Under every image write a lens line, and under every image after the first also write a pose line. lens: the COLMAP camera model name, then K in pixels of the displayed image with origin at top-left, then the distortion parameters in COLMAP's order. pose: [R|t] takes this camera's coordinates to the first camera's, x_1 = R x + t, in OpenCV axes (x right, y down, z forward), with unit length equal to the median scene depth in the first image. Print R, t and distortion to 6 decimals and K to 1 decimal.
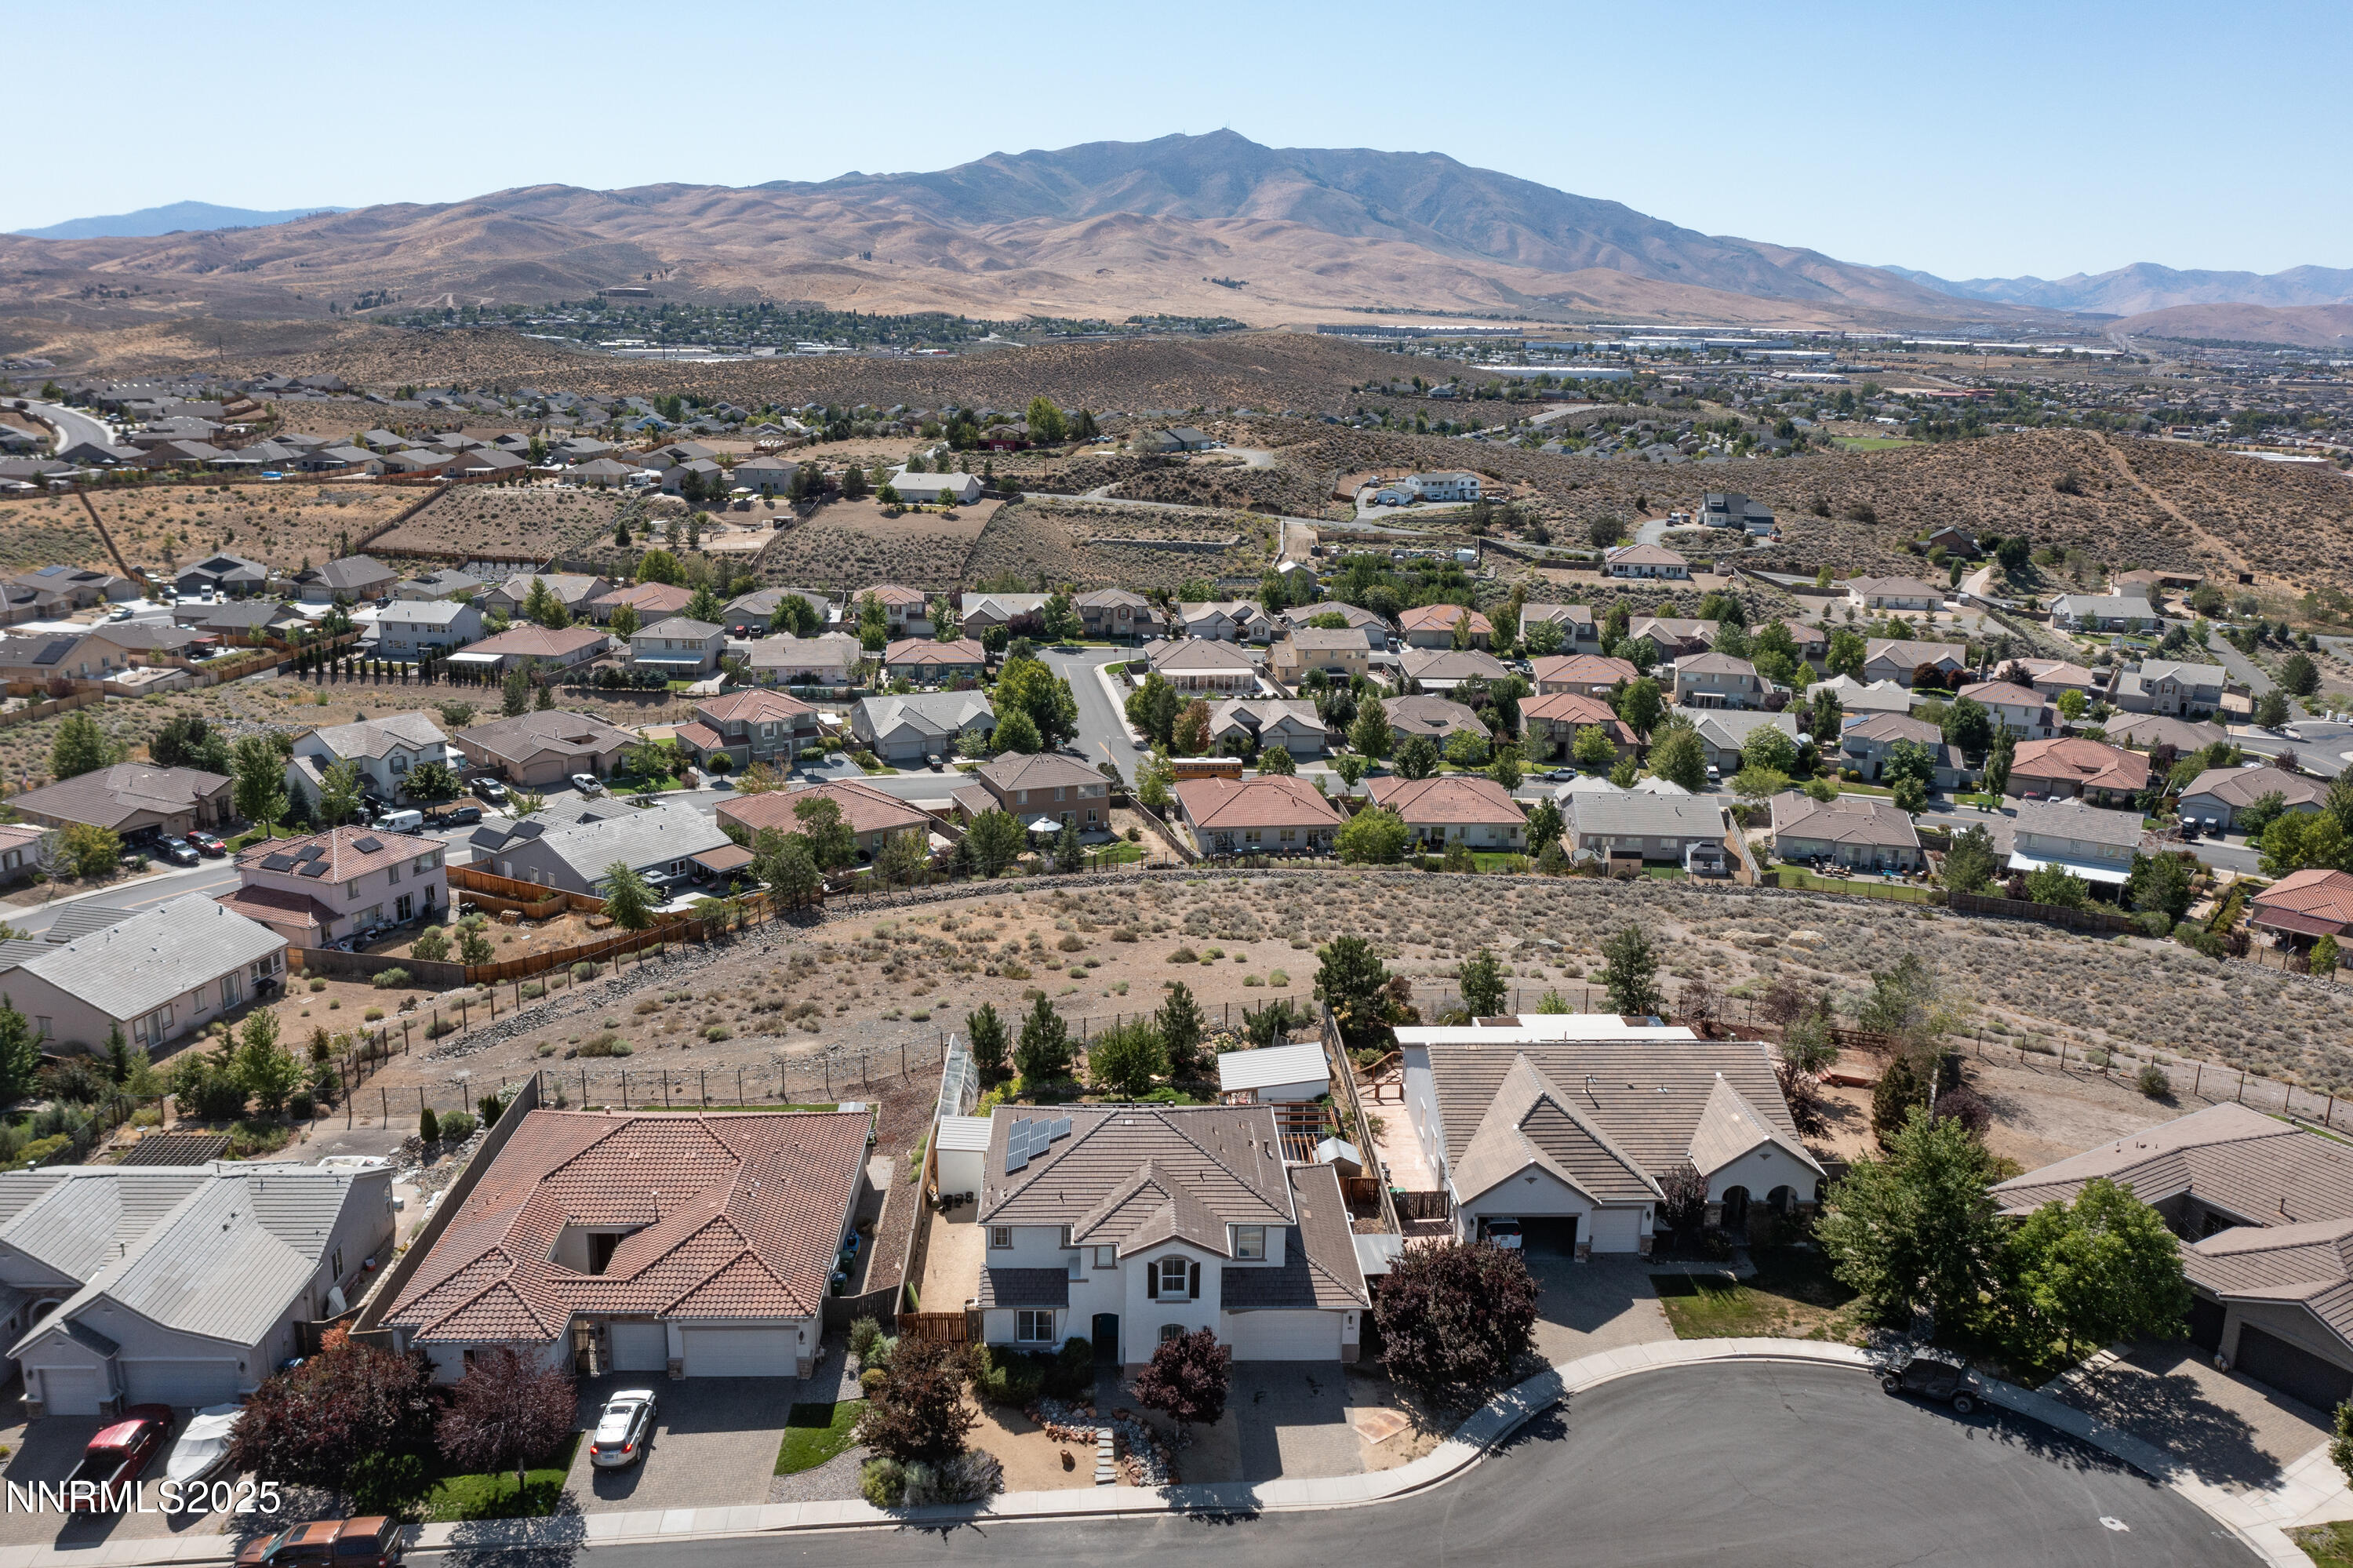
lens RADIAL K [[1856.7, 0, 1181.1], [0, 1856.7, 786.6], [0, 0, 1]] dist [-0.005928, 0.008231]
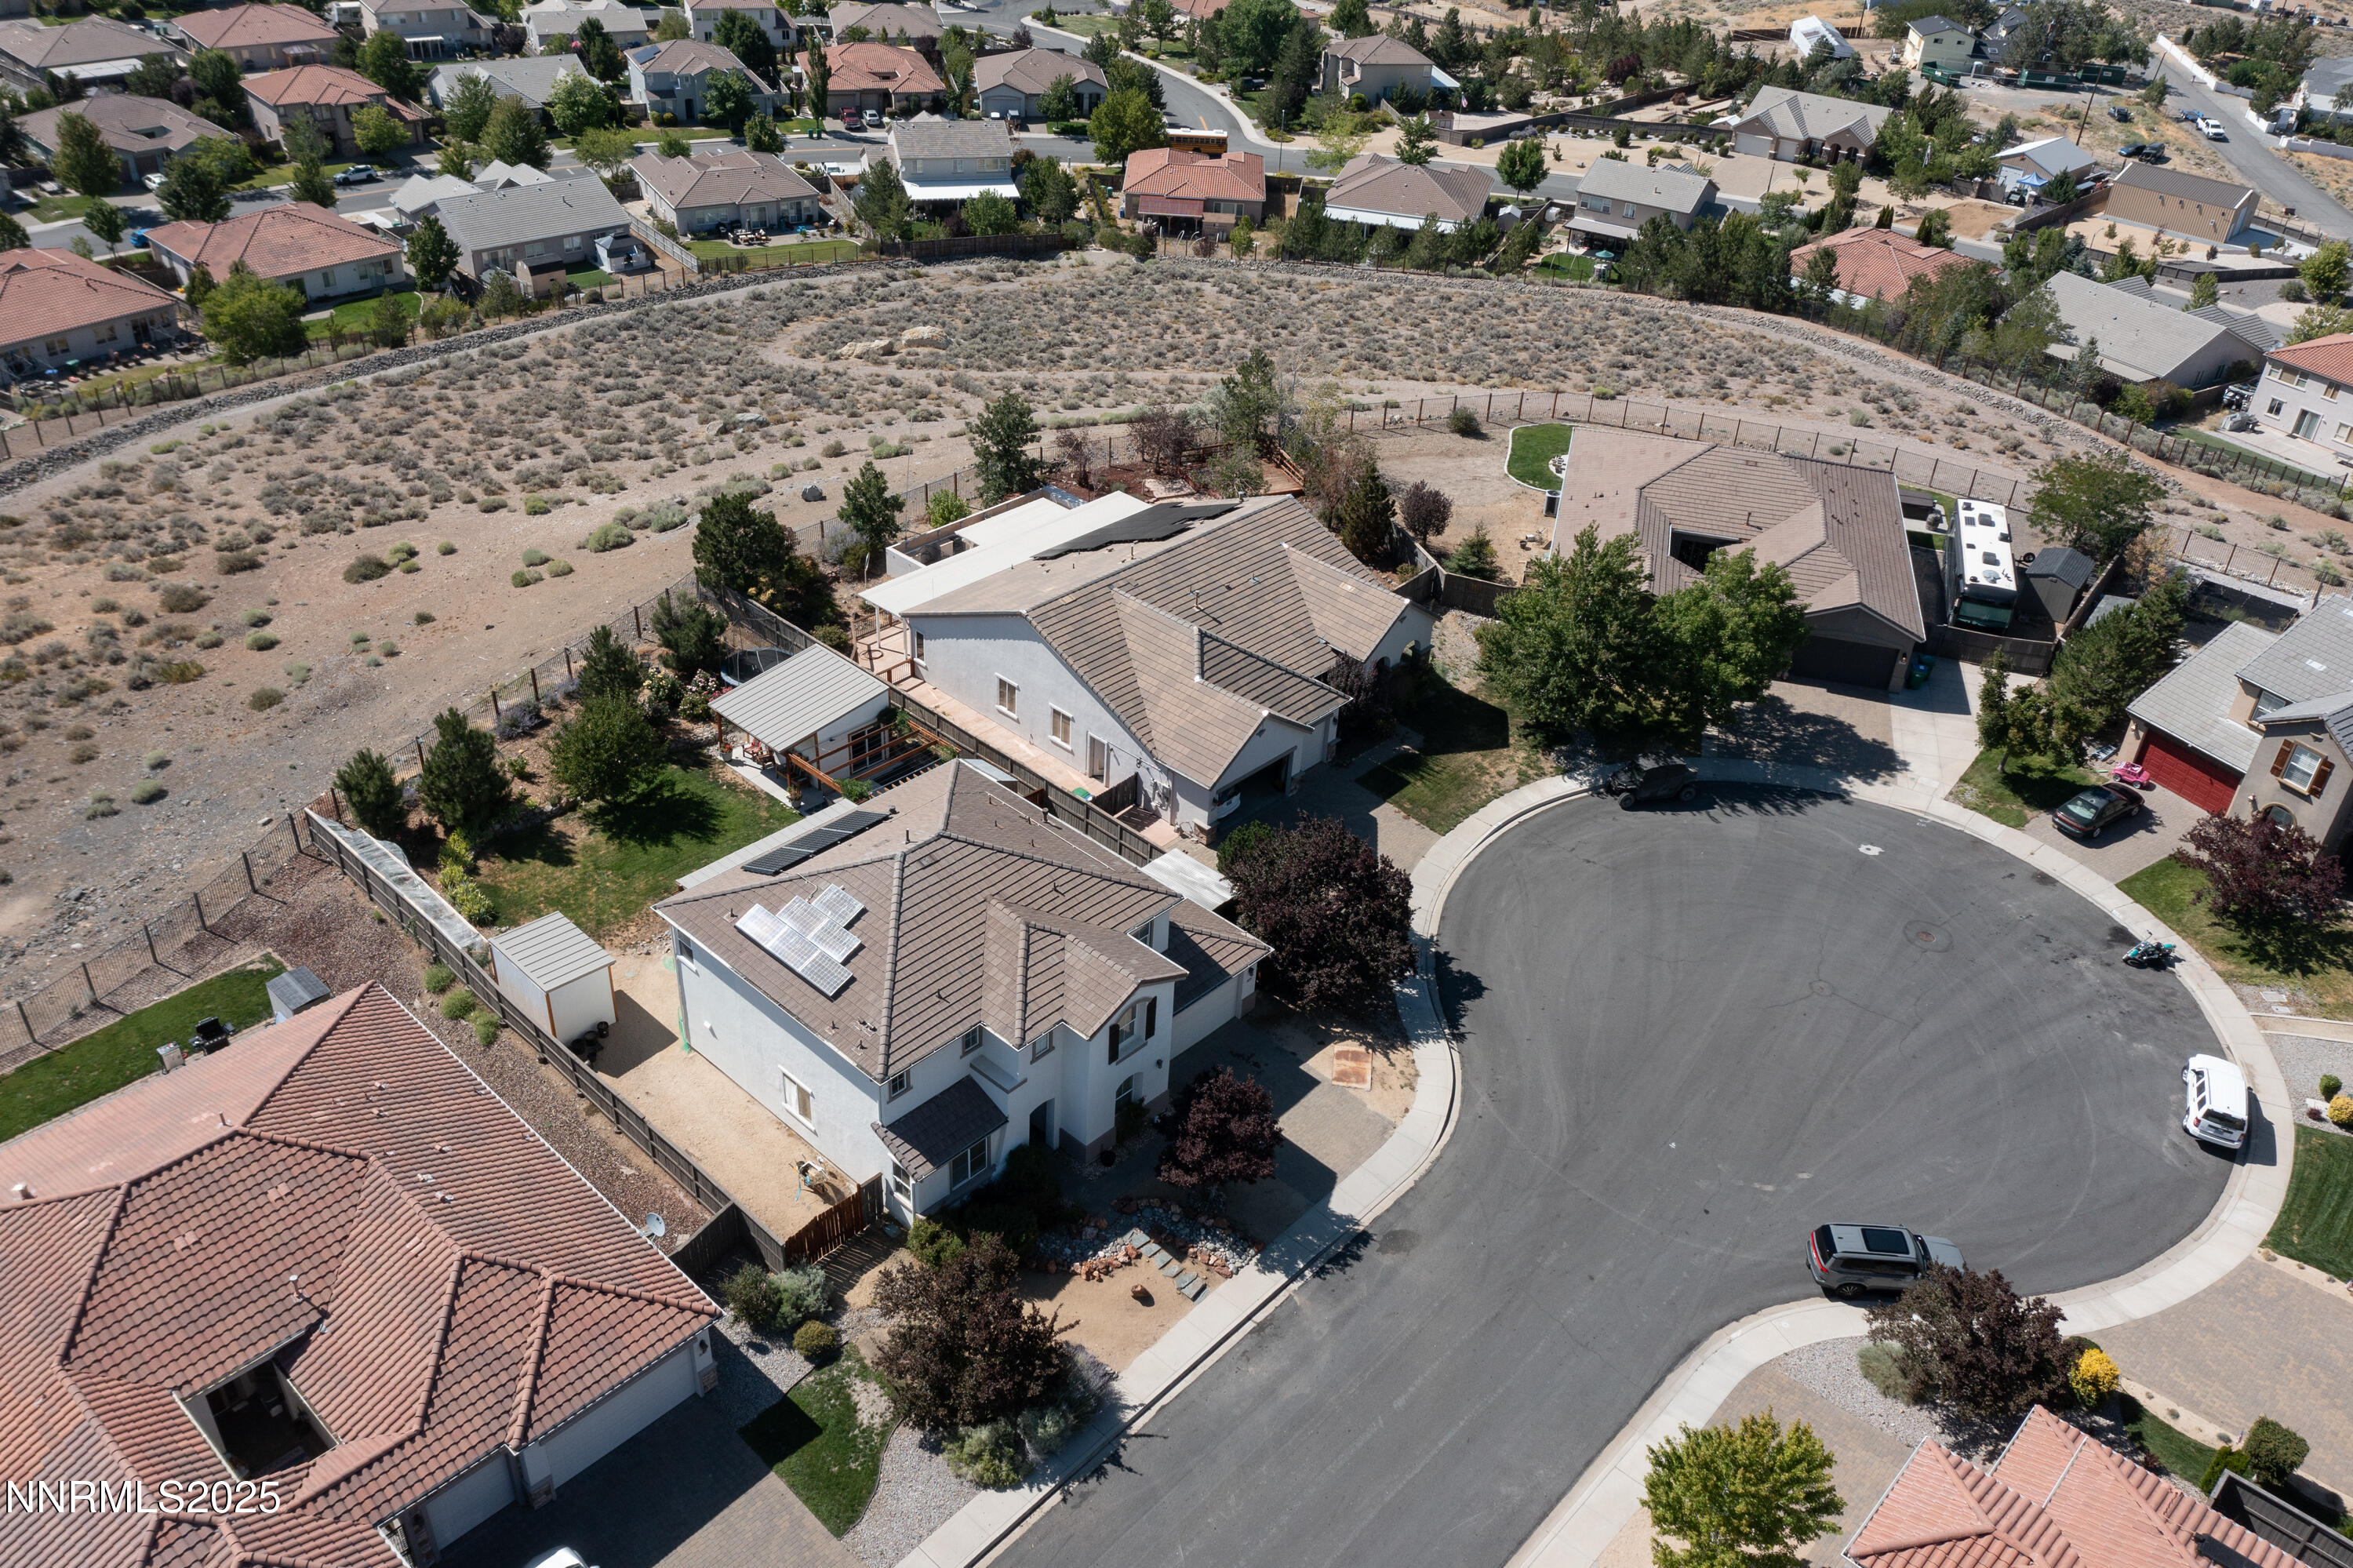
lens RADIAL K [[1850.7, 0, 1180.2], [0, 1850.7, 786.8], [0, 0, 1]] dist [-0.005159, 0.001166]
pose [[0.709716, -0.373997, 0.597017, -0.226871], [0.137998, 0.904835, 0.402779, -0.075283], [-0.690839, -0.203471, 0.693787, 0.253350]]
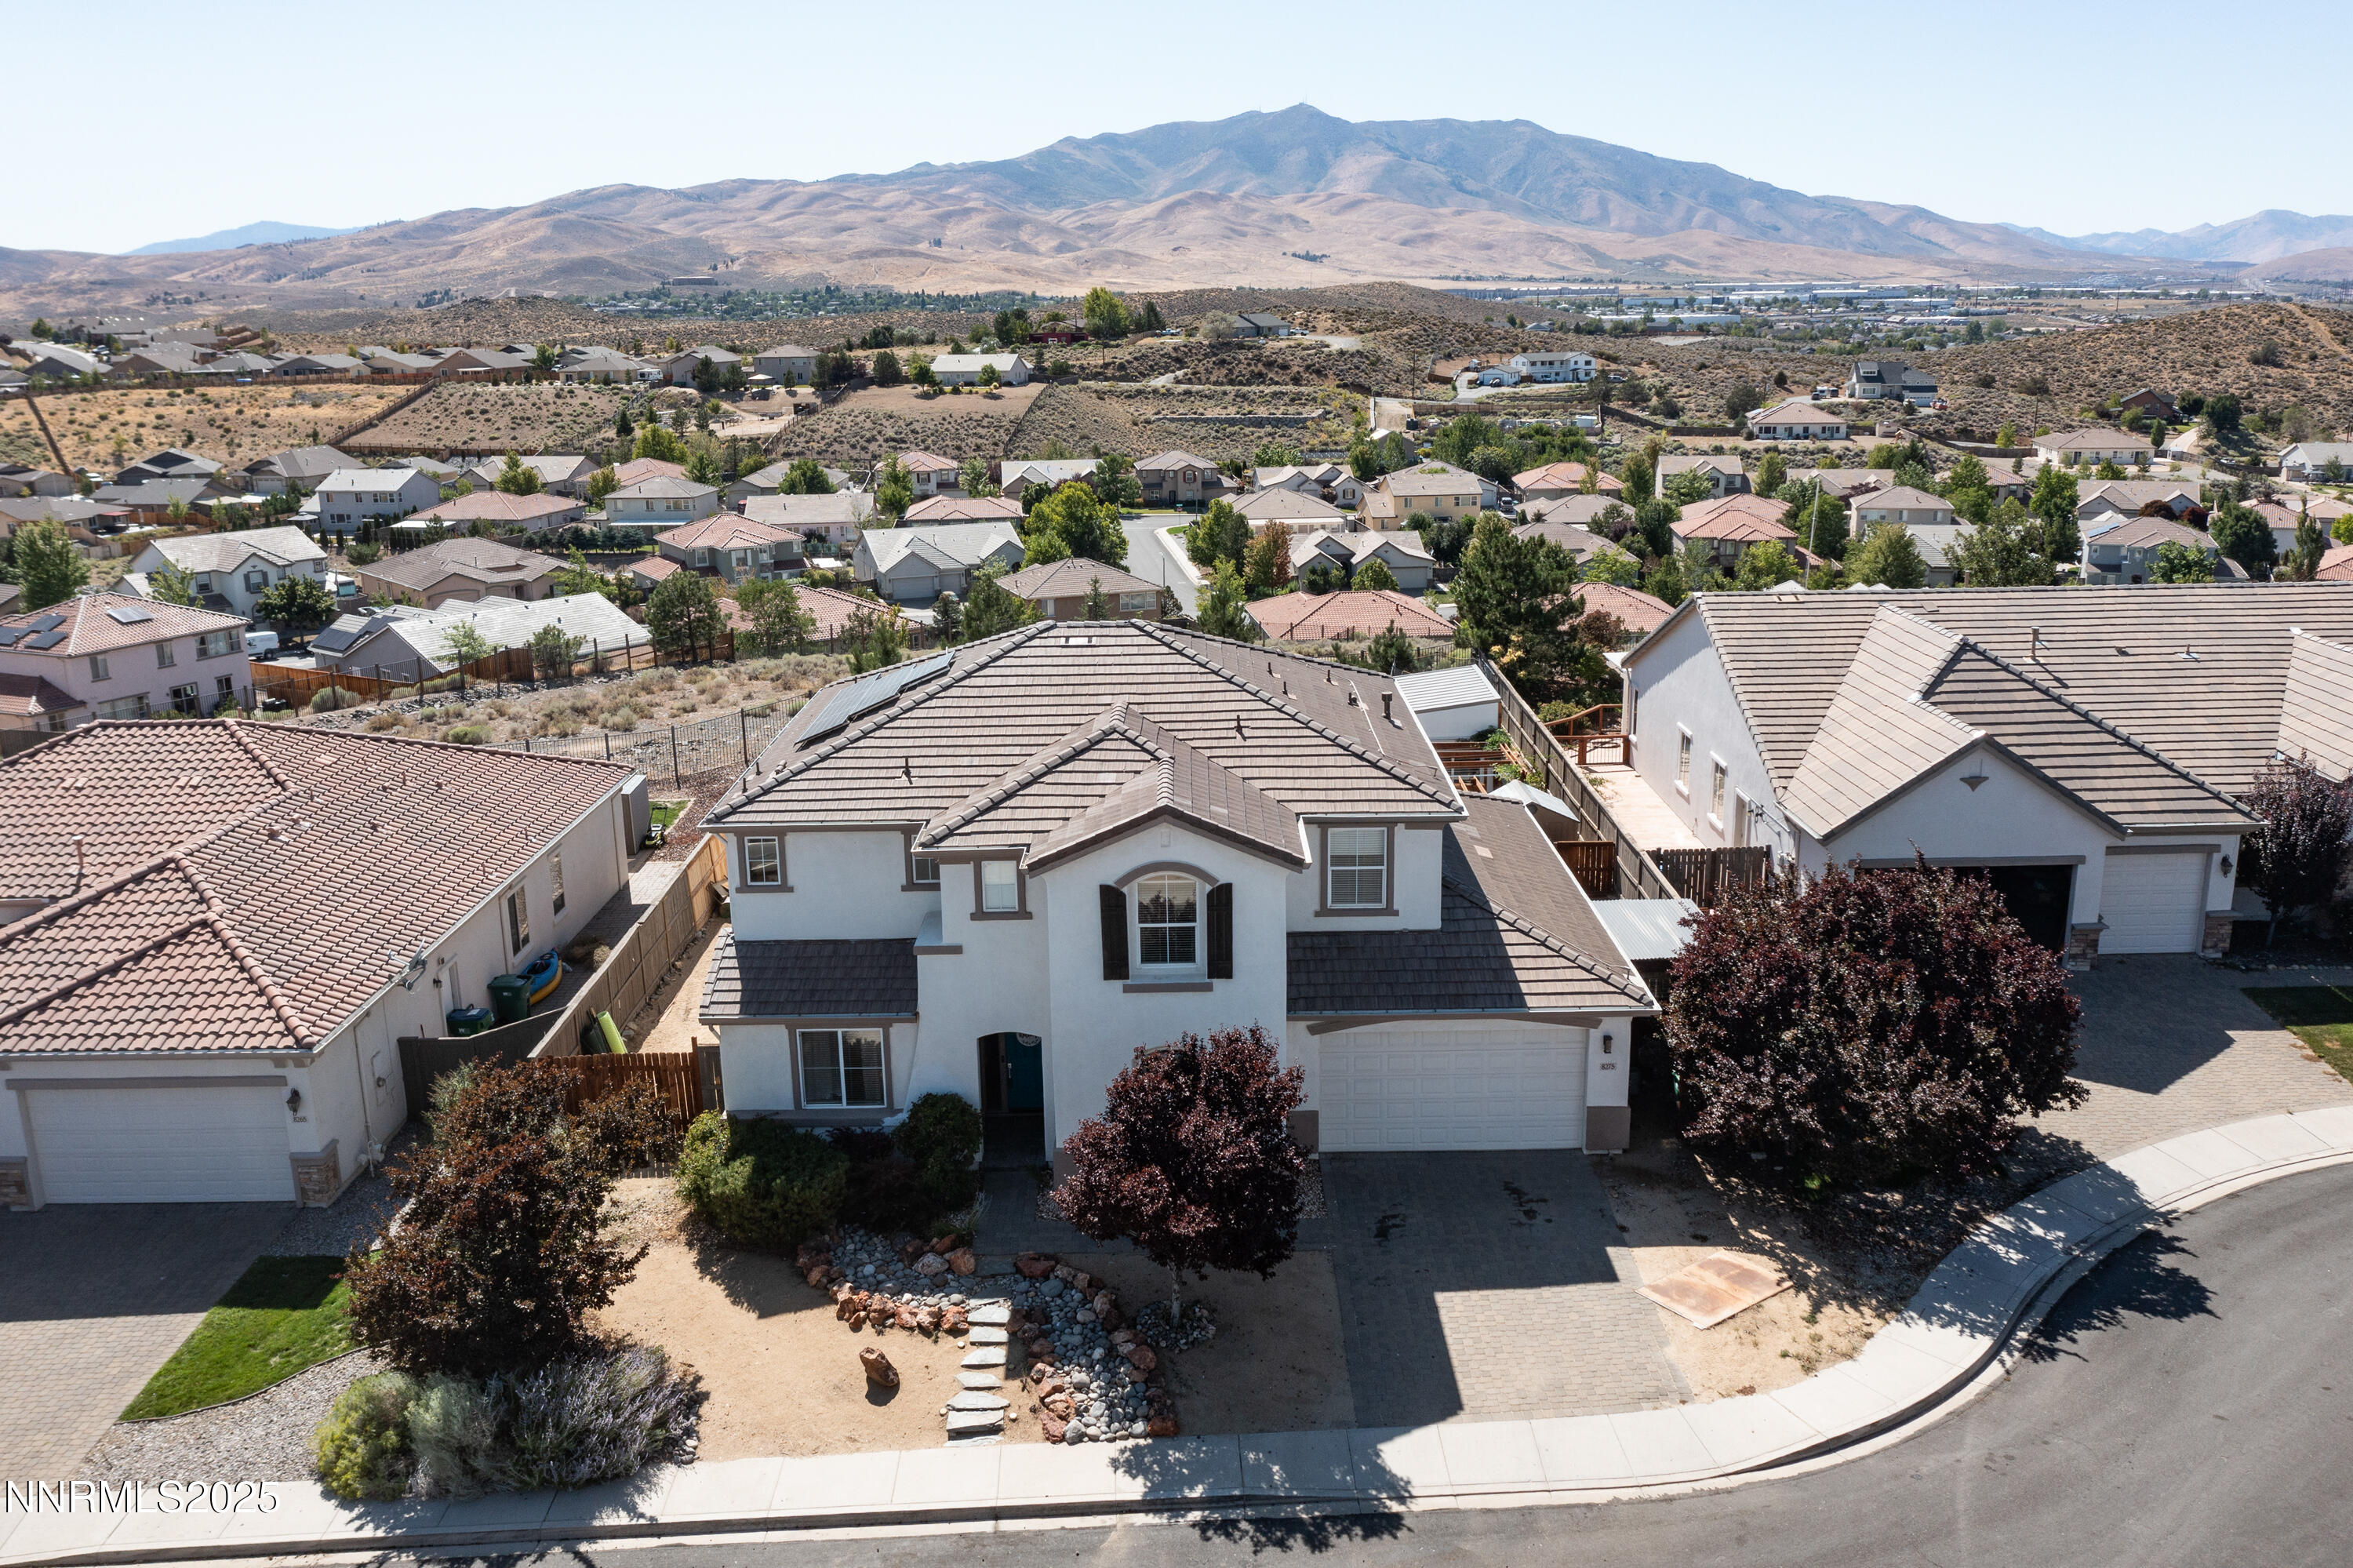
lens RADIAL K [[1900.5, 0, 1180.0], [0, 1900.5, 783.8], [0, 0, 1]] dist [-0.007620, 0.003606]
pose [[0.998541, -0.023254, -0.048736, 0.010554], [0.023169, 0.999729, -0.002302, 0.127975], [0.048776, 0.001169, 0.998809, 0.322628]]
